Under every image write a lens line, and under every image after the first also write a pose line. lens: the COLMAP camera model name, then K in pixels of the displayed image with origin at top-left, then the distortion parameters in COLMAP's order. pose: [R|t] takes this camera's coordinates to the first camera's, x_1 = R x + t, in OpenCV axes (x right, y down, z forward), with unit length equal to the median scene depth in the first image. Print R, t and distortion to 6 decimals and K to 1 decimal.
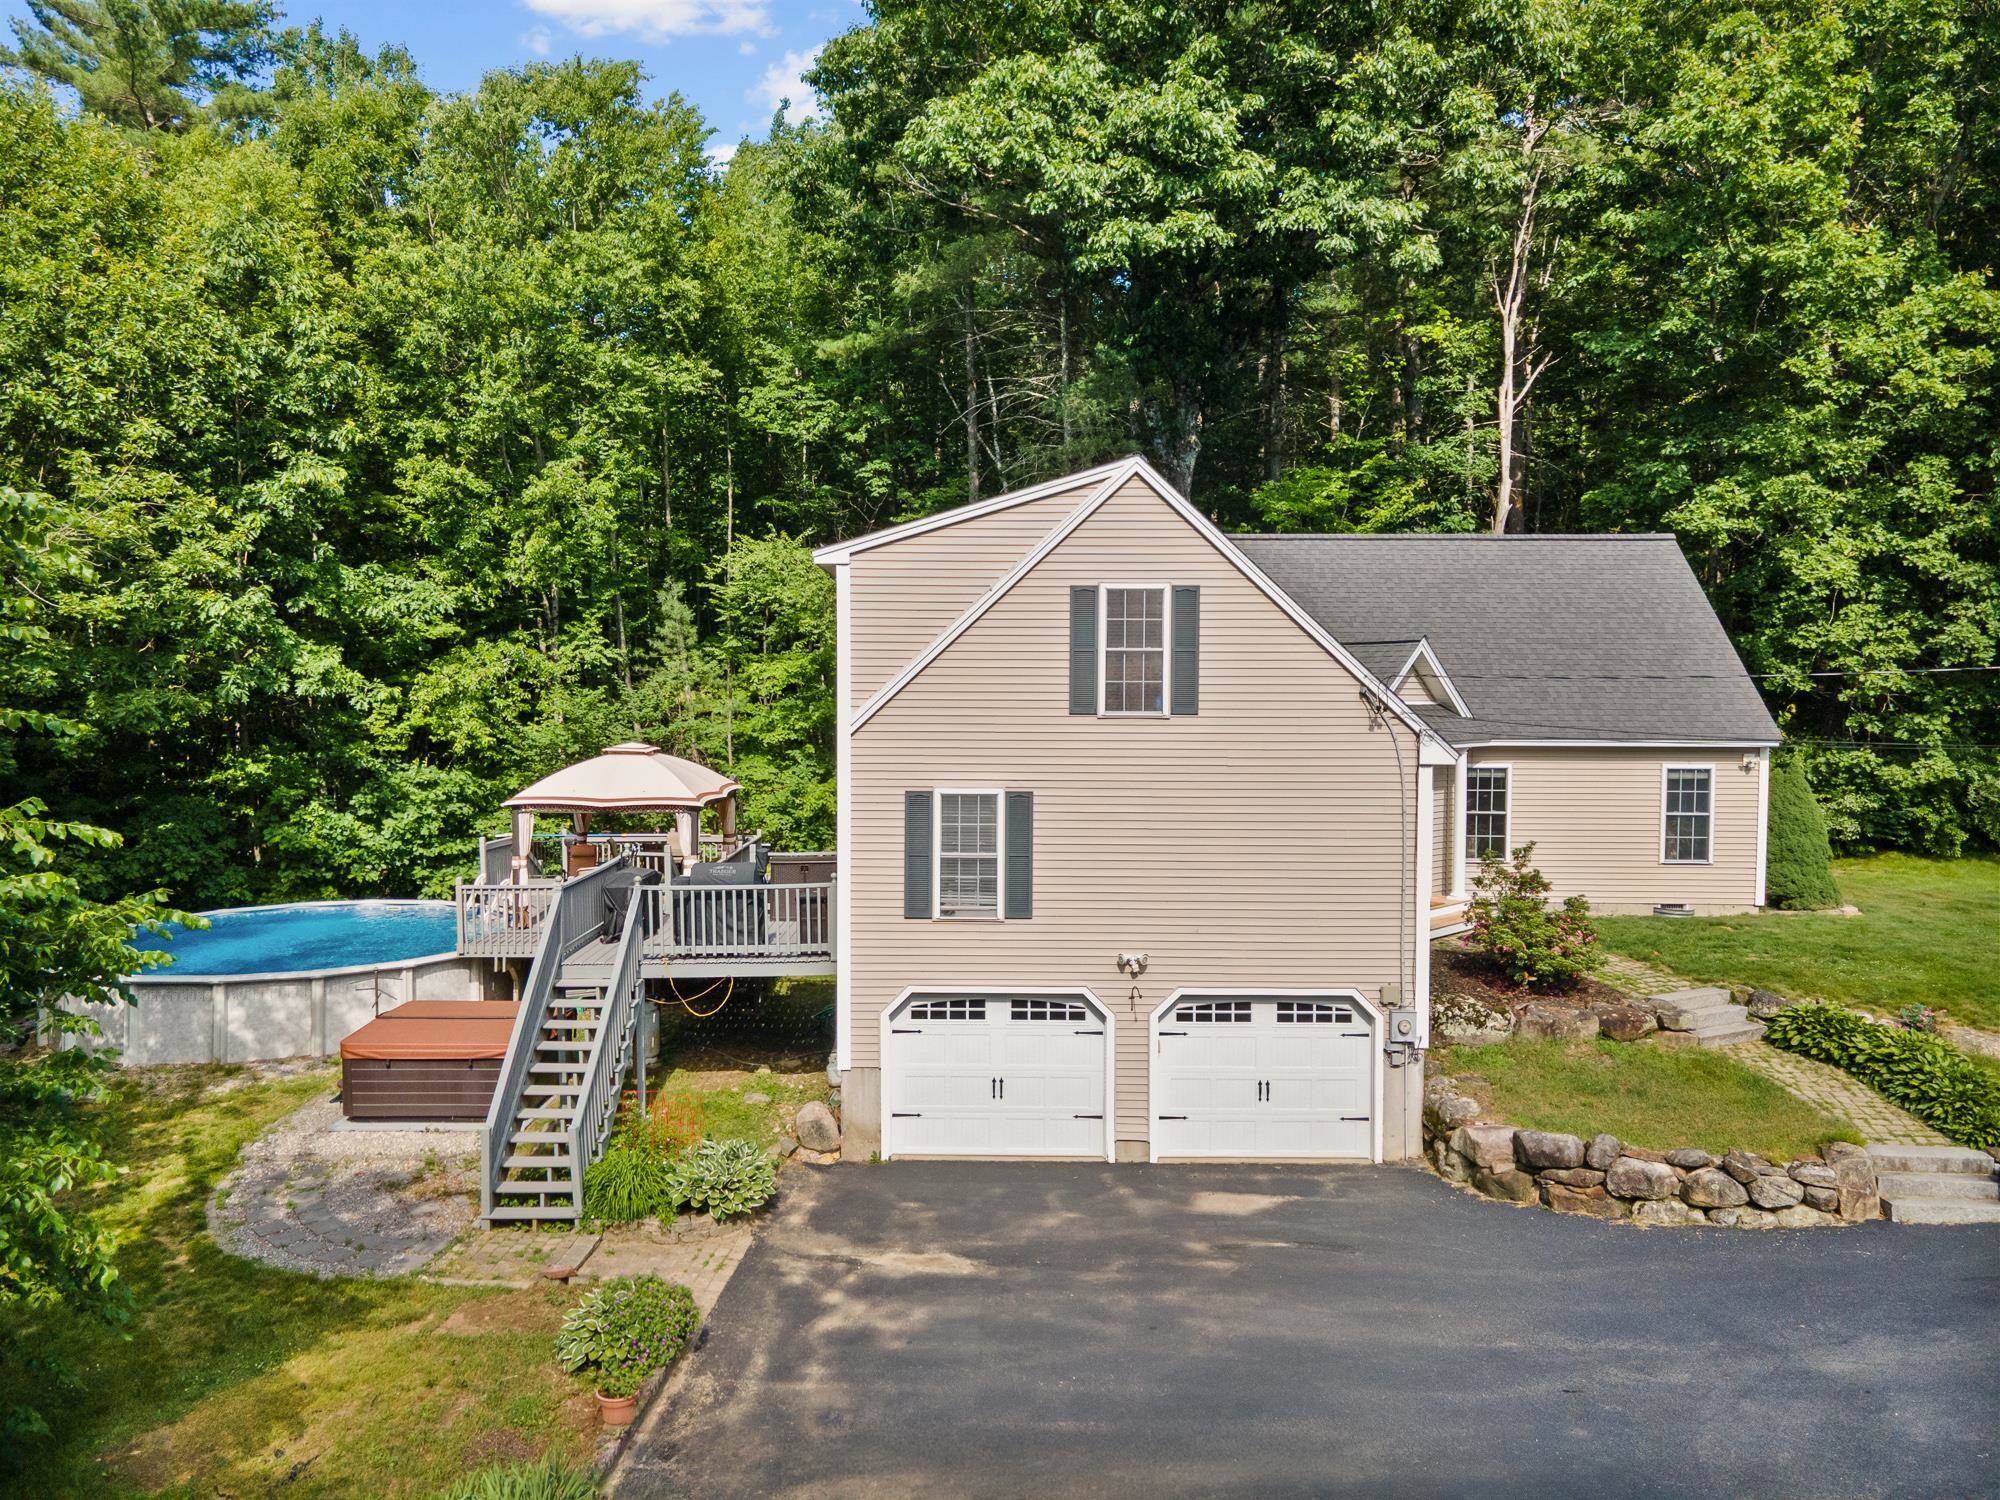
lens RADIAL K [[1451.6, 0, 993.1], [0, 1451.6, 752.0], [0, 0, 1]] dist [0.013215, 0.062317]
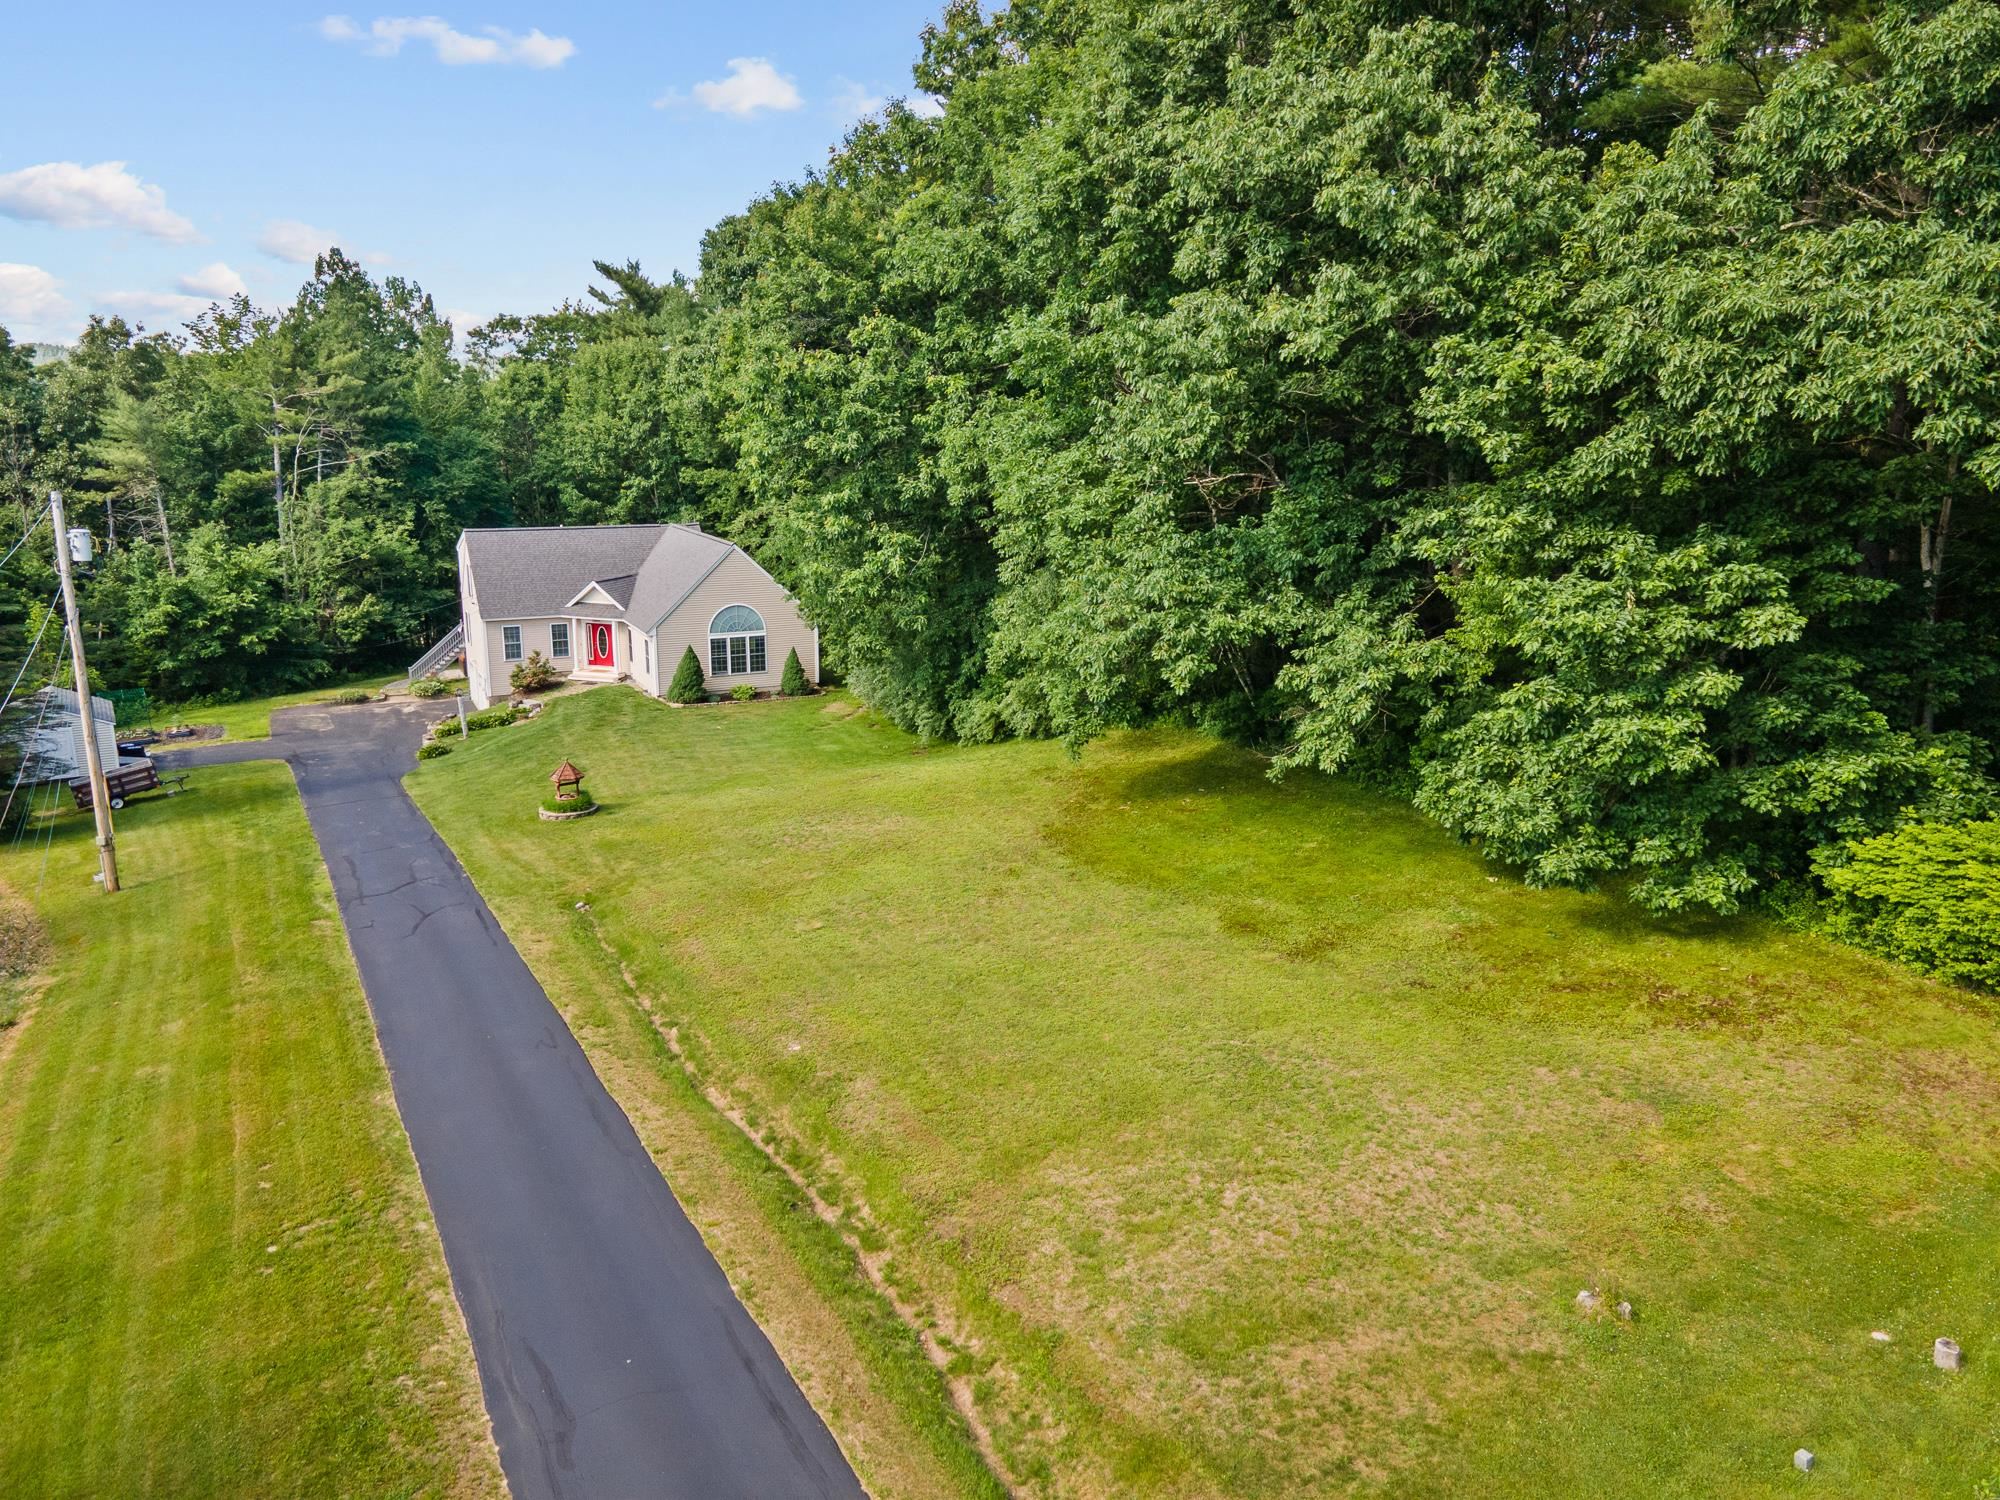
lens RADIAL K [[1451.6, 0, 993.1], [0, 1451.6, 752.0], [0, 0, 1]] dist [0.013215, 0.062317]
pose [[0.429763, 0.210771, -0.877997, 3.147843], [-0.048101, 0.976338, 0.210834, -0.381084], [0.901659, -0.048376, 0.429732, 0.430128]]
